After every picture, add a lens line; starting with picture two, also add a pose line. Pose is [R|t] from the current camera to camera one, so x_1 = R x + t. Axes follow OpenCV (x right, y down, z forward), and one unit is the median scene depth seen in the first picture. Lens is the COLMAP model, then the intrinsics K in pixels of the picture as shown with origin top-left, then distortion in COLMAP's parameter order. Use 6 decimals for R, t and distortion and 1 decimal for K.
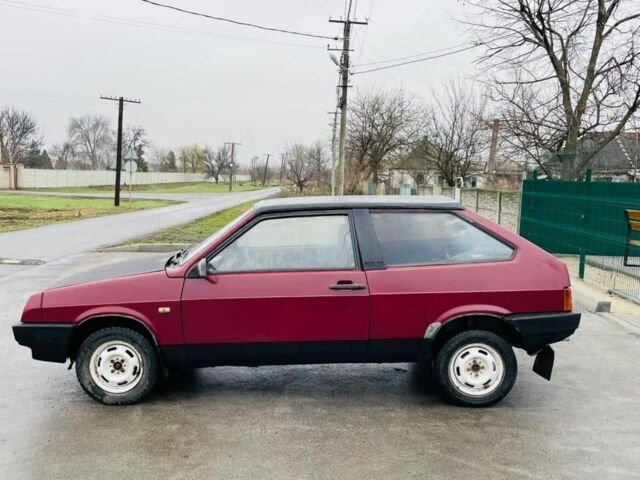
lens RADIAL K [[659.8, 0, 341.4], [0, 659.8, 232.7], [0, 0, 1]] dist [0.040059, 0.000000]
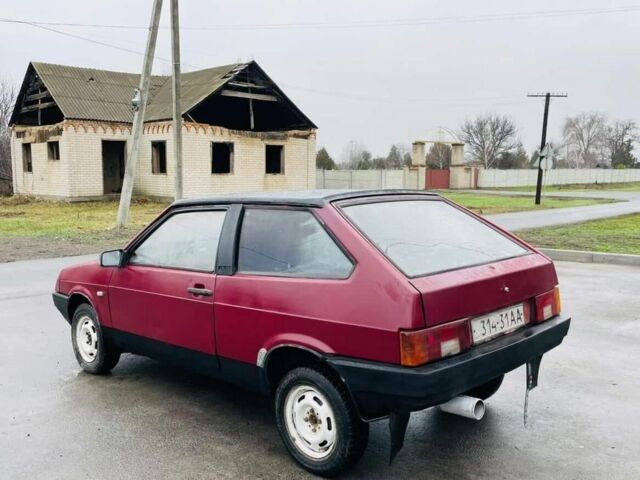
lens RADIAL K [[659.8, 0, 350.3], [0, 659.8, 232.3], [0, 0, 1]] dist [0.040059, 0.000000]
pose [[0.680989, 0.041417, -0.731122, 0.757150], [-0.041751, 0.998971, 0.017703, -0.020514], [0.731103, 0.018469, 0.682017, 0.514061]]
